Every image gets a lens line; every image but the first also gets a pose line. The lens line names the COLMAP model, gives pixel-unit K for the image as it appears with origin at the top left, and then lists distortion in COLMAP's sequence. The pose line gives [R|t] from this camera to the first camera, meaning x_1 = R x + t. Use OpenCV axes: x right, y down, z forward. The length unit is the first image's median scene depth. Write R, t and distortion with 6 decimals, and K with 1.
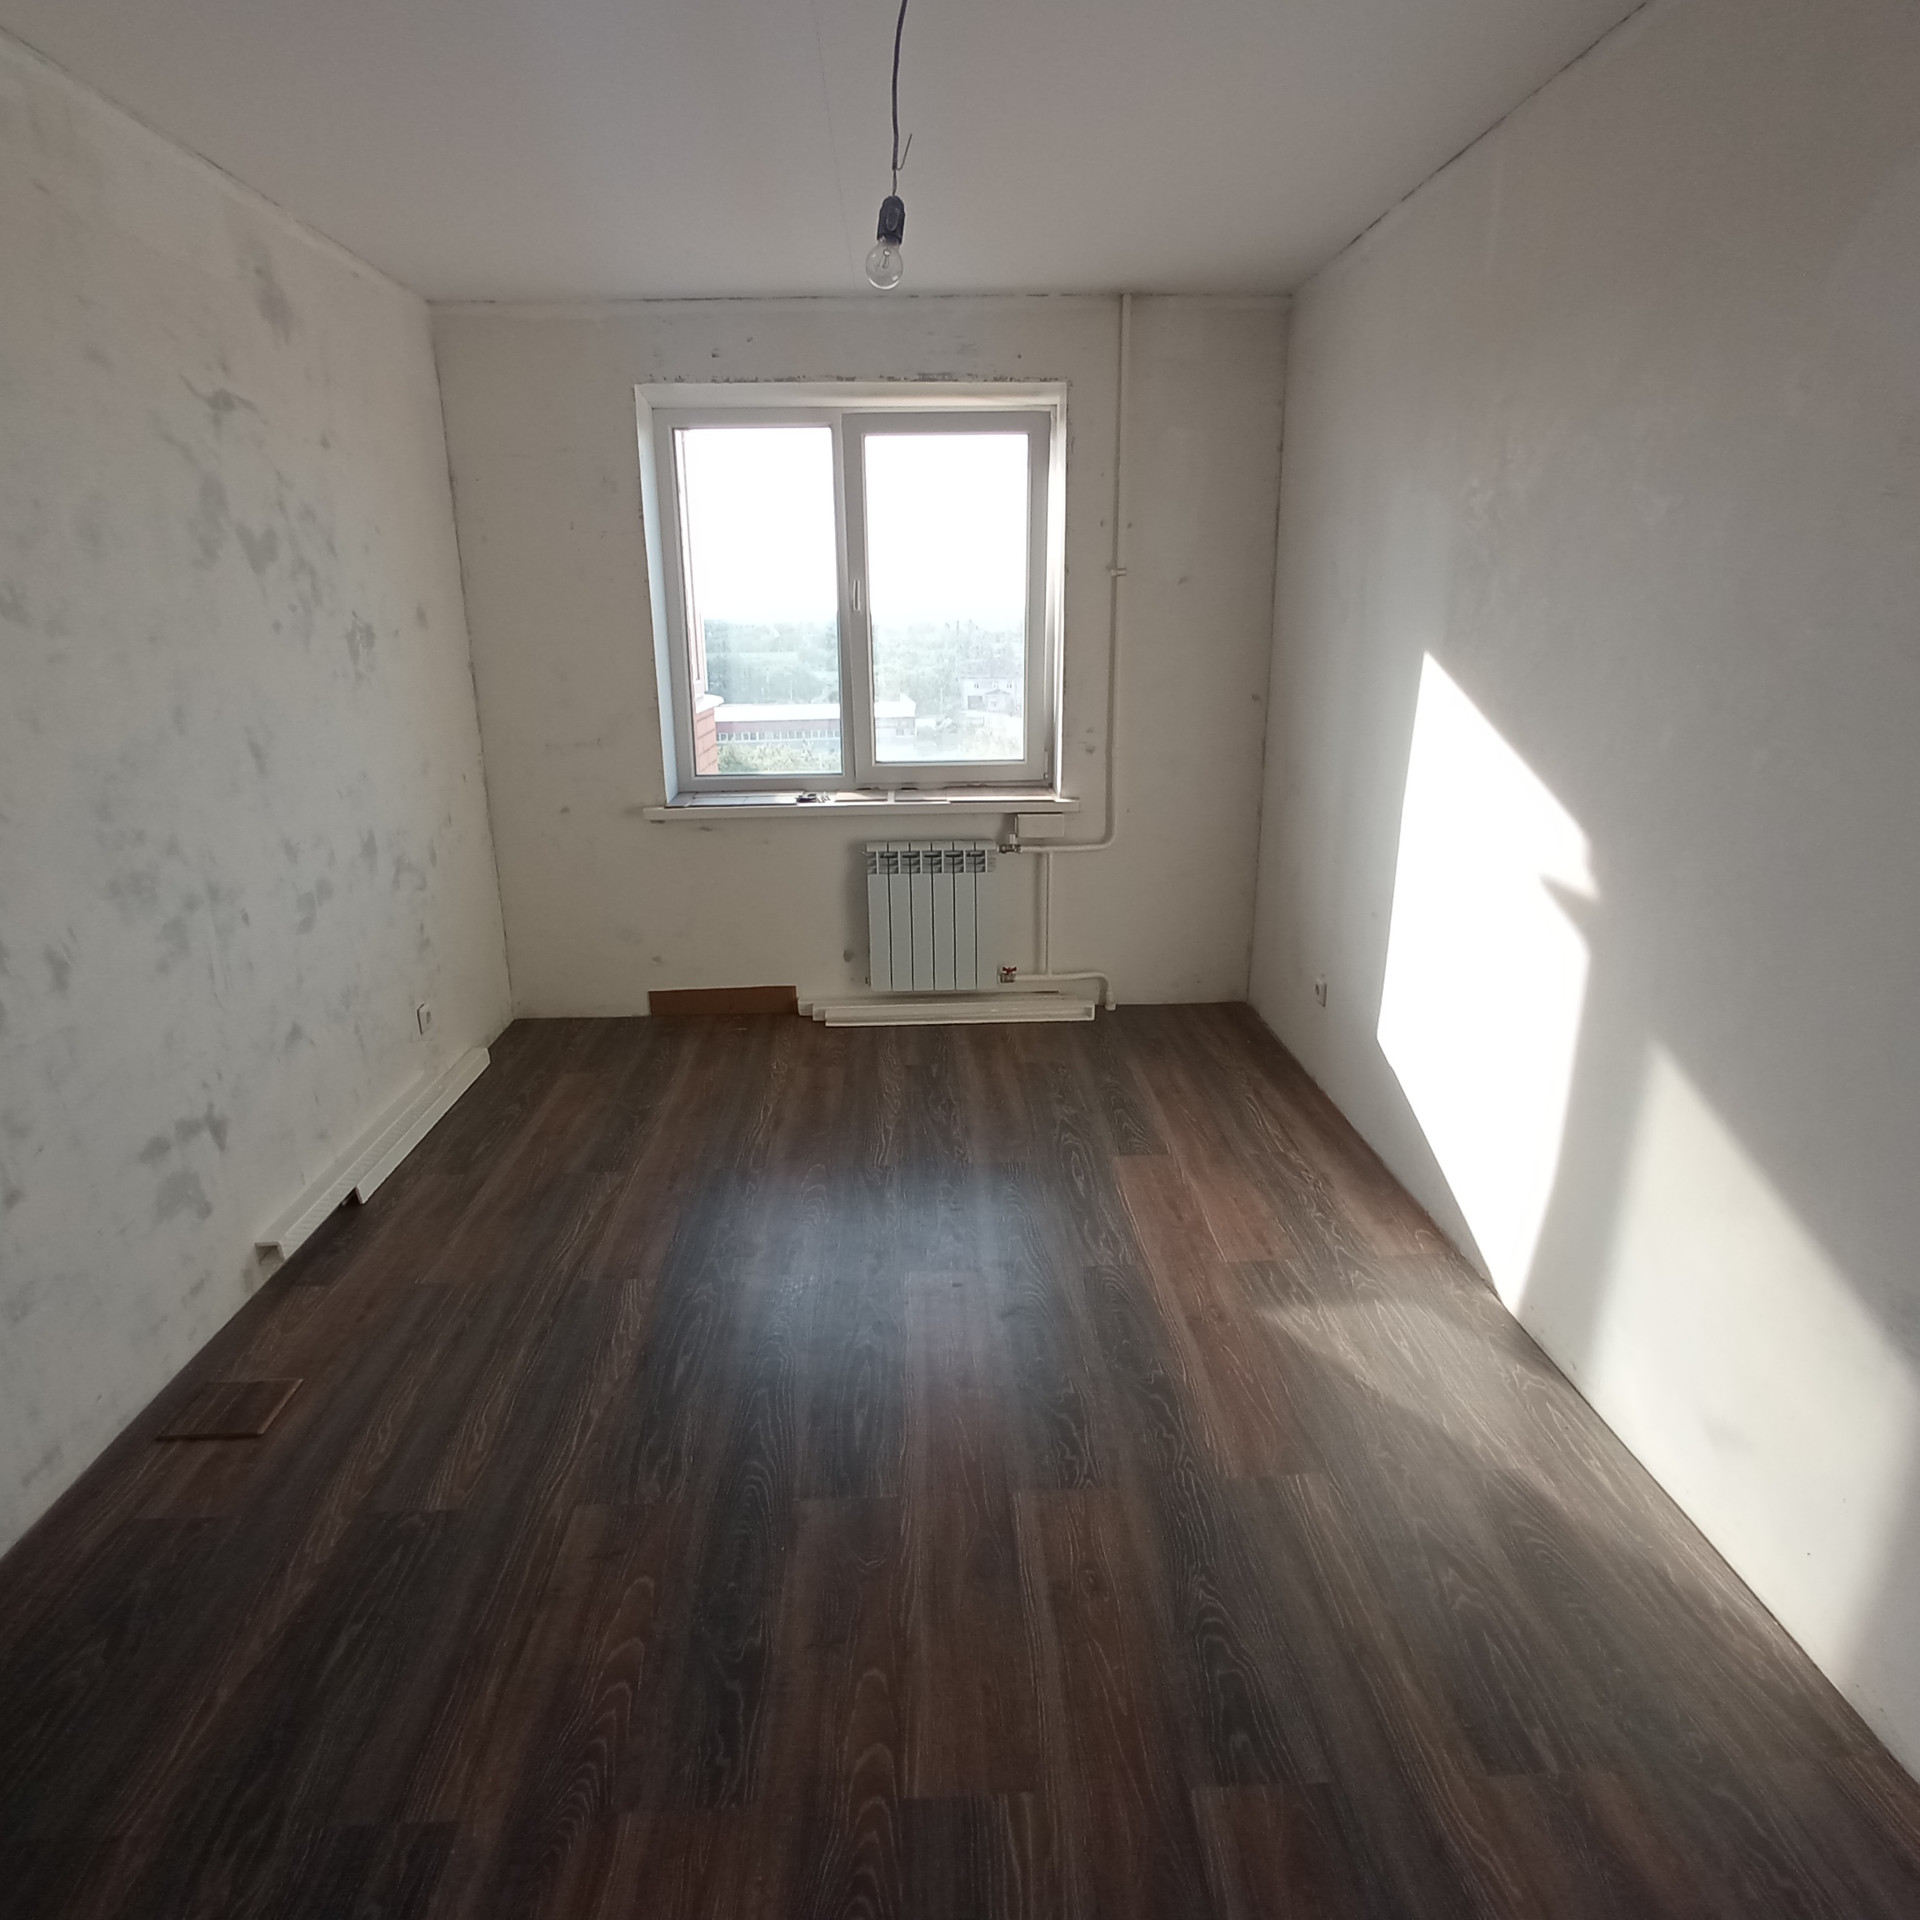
lens RADIAL K [[1179.1, 0, 960.0], [0, 1179.1, 960.0], [0, 0, 1]] dist [-0.074497, 0.065032]
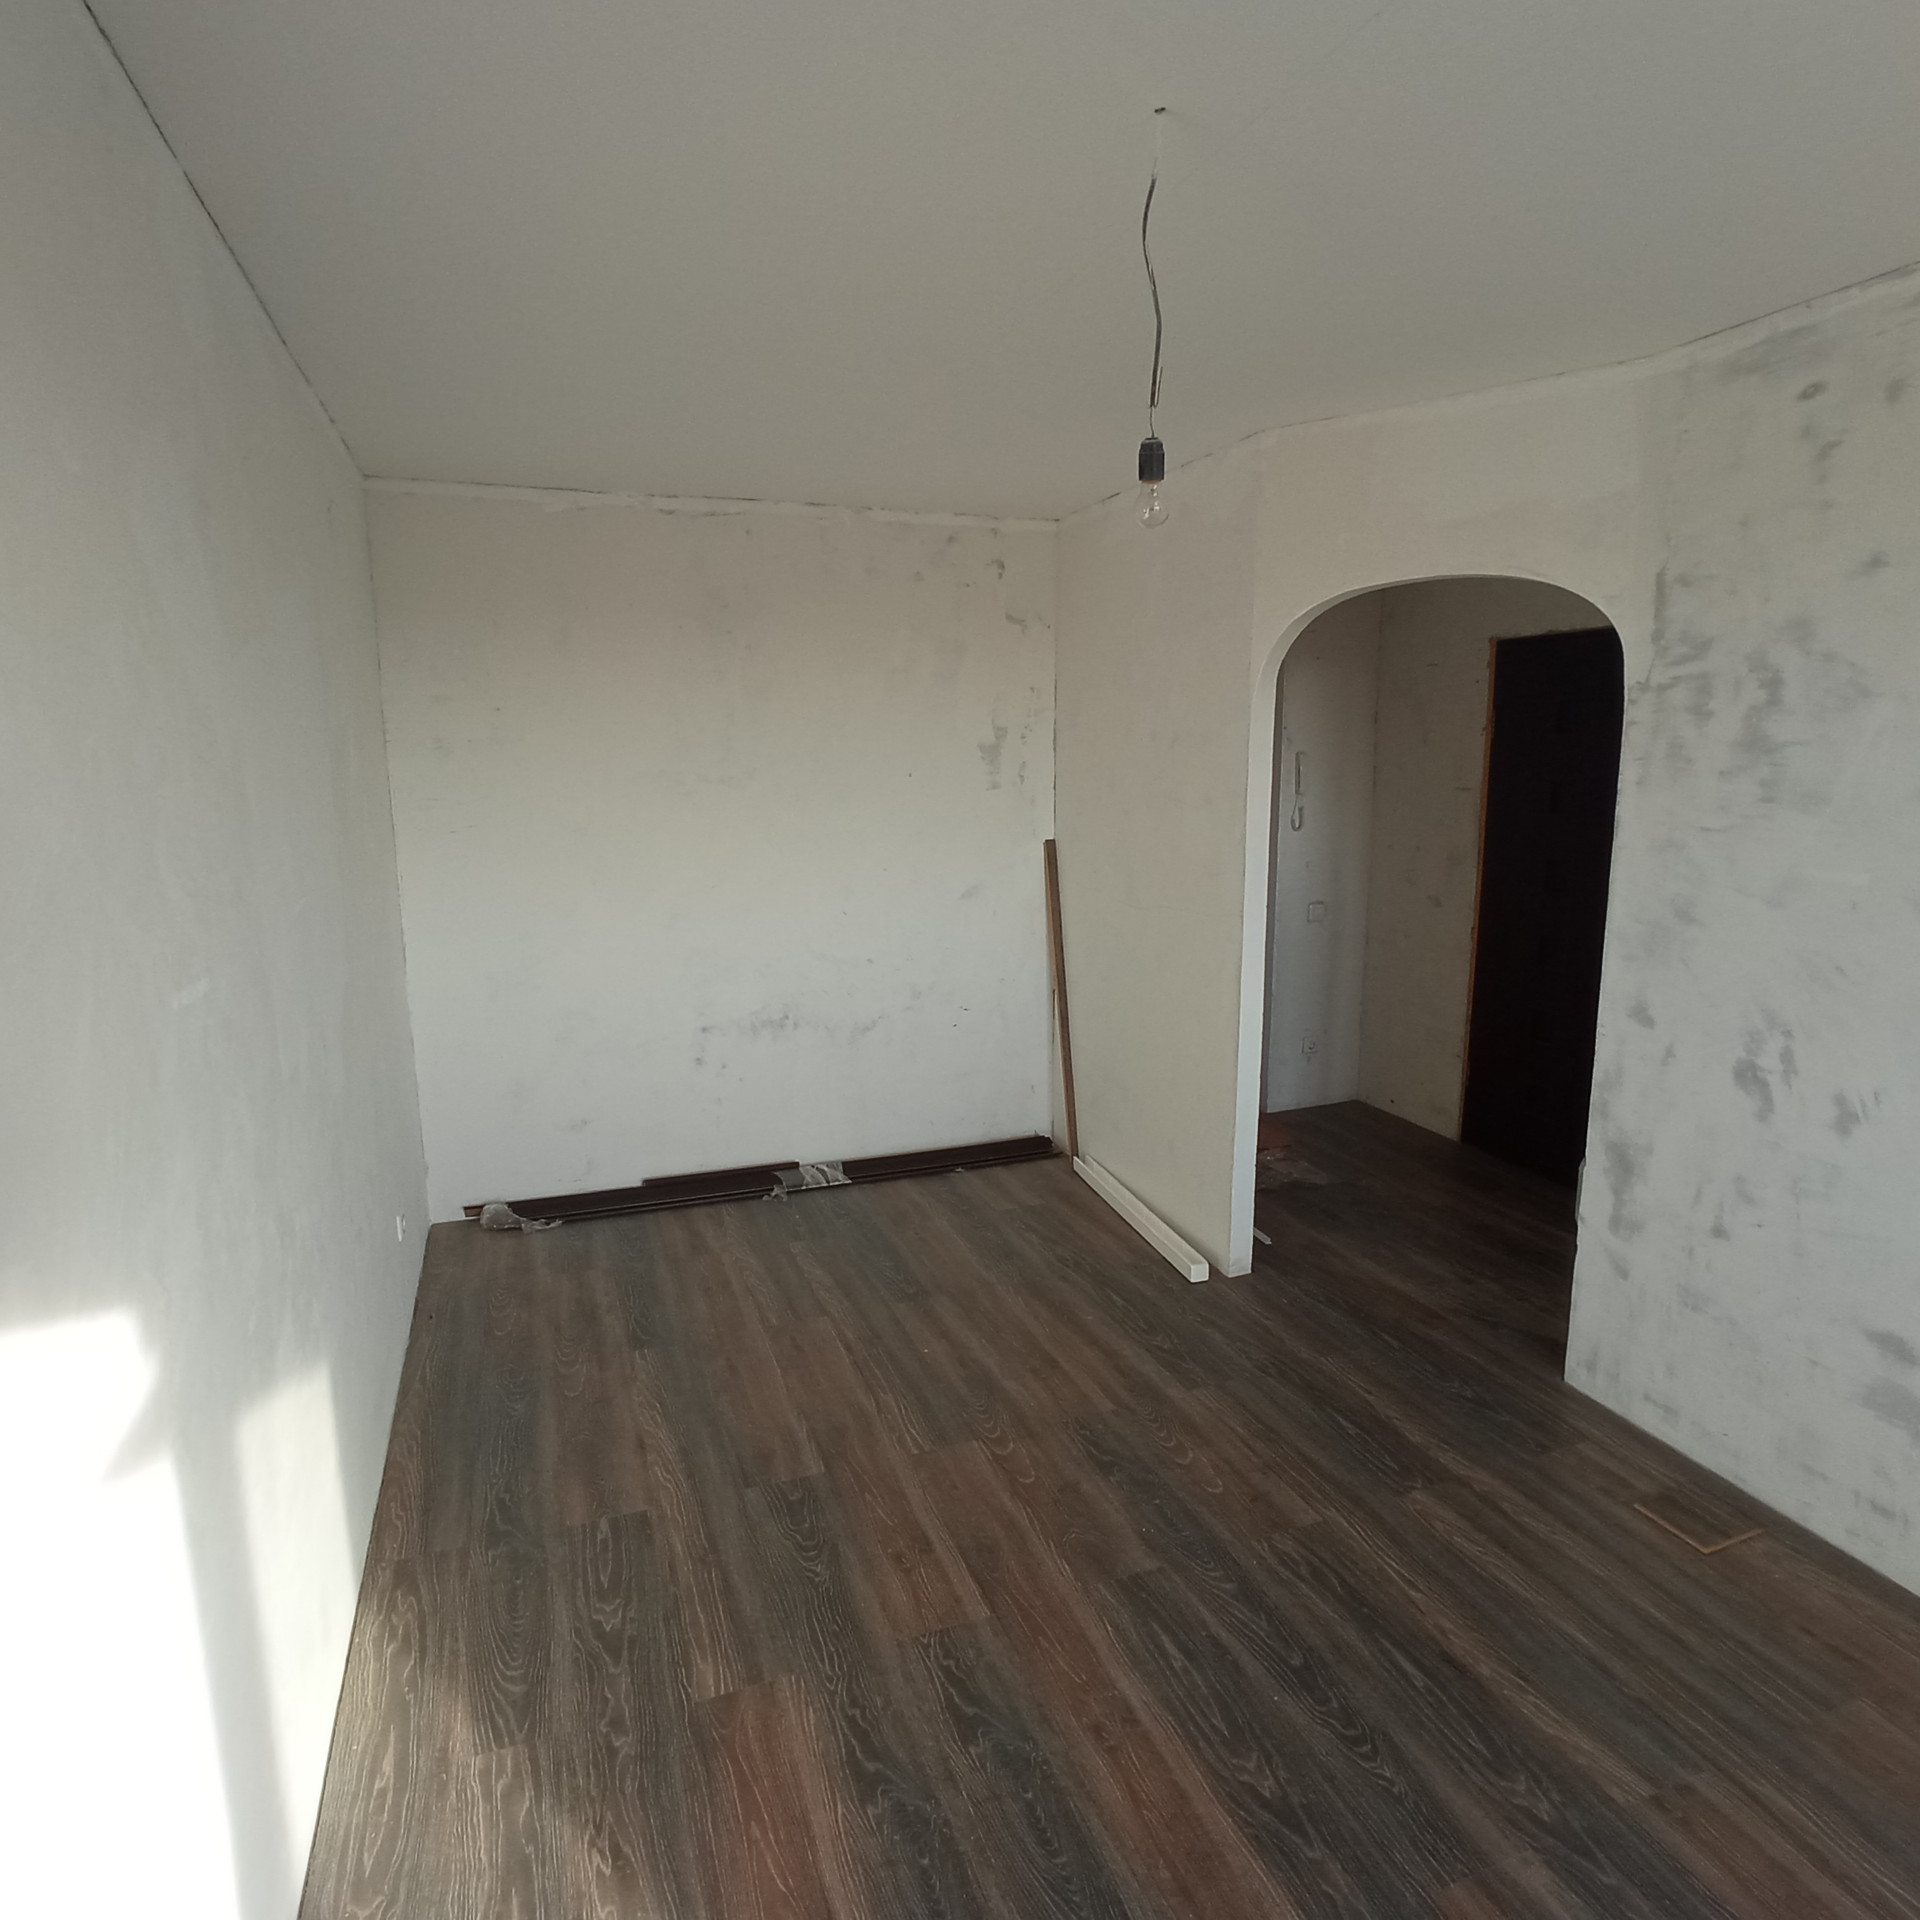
lens RADIAL K [[1151.4, 0, 942.3], [0, 1151.4, 964.9], [0, 0, 1]] dist [-0.055302, 0.040591]
pose [[-0.956695, 0.075351, -0.281171, 0.253151], [-0.062662, 0.889961, 0.451710, -0.414471], [0.284268, 0.449768, -0.846700, 1.199251]]
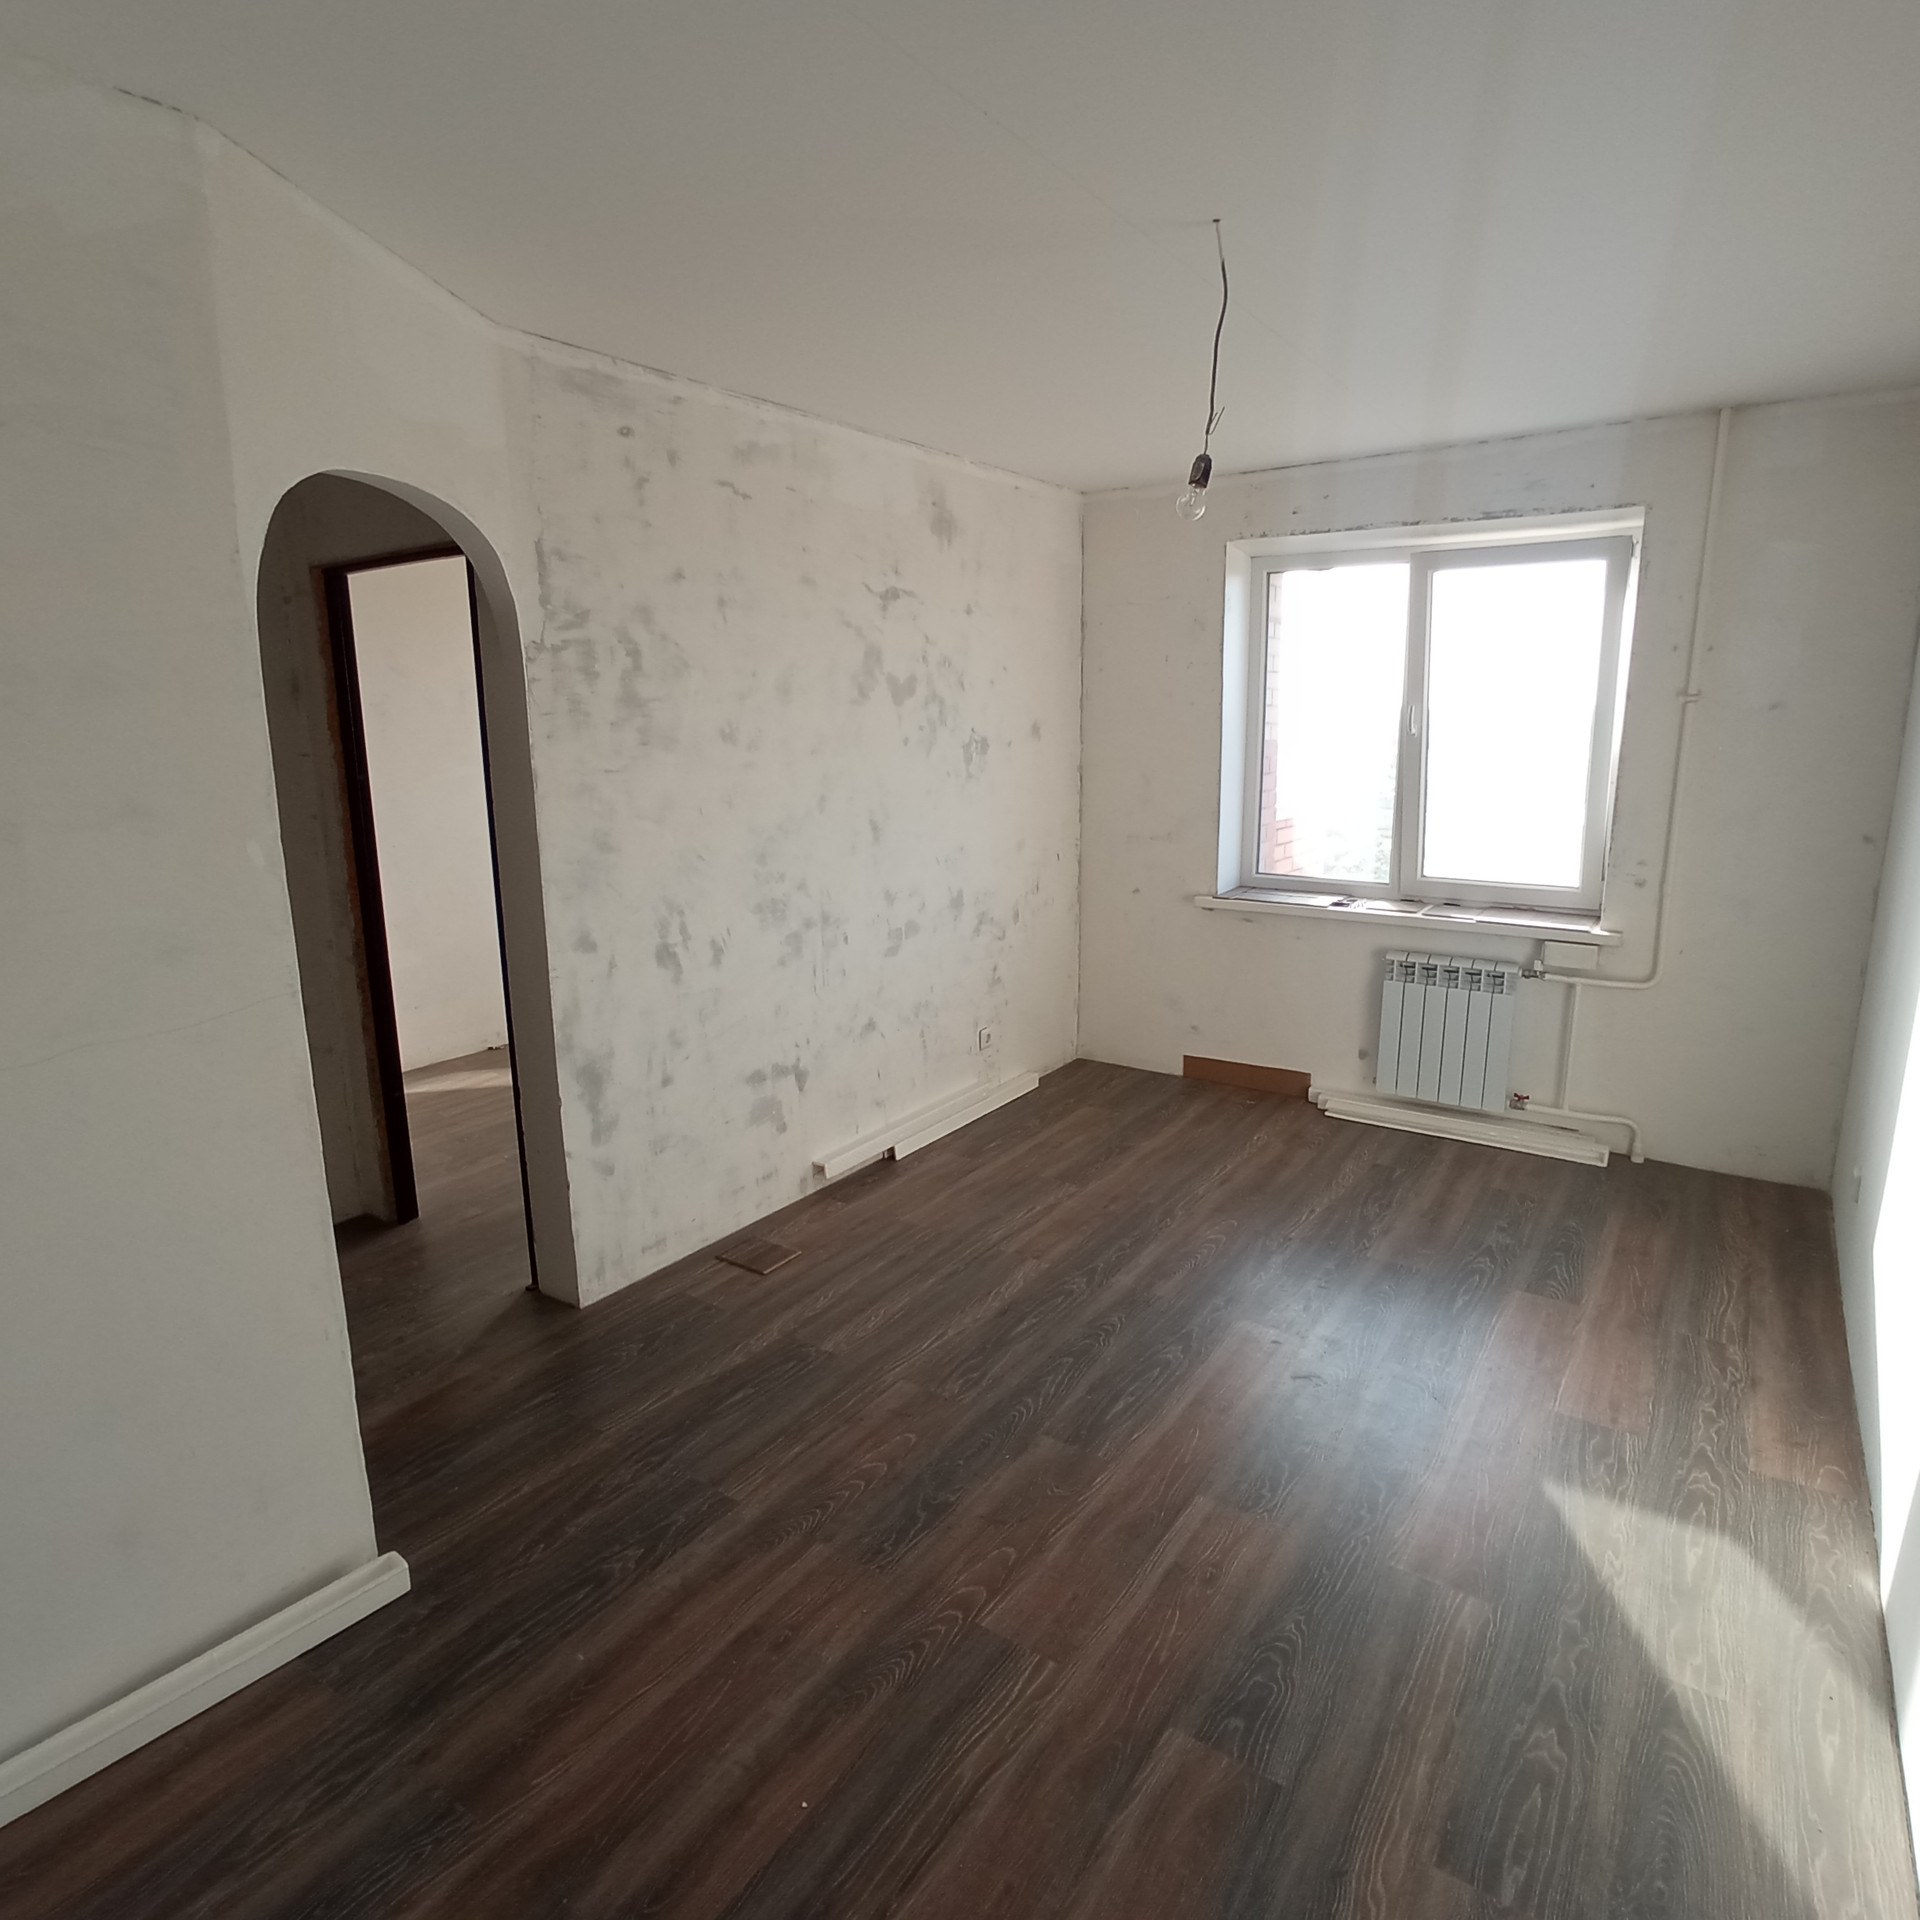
lens RADIAL K [[1185.5, 0, 934.6], [0, 1185.5, 965.2], [0, 0, 1]] dist [-0.075768, 0.069652]
pose [[0.789916, 0.132547, -0.598719, 0.349294], [-0.173809, 0.984714, -0.011312, -0.006228], [0.588067, 0.112998, 0.800880, -0.117914]]
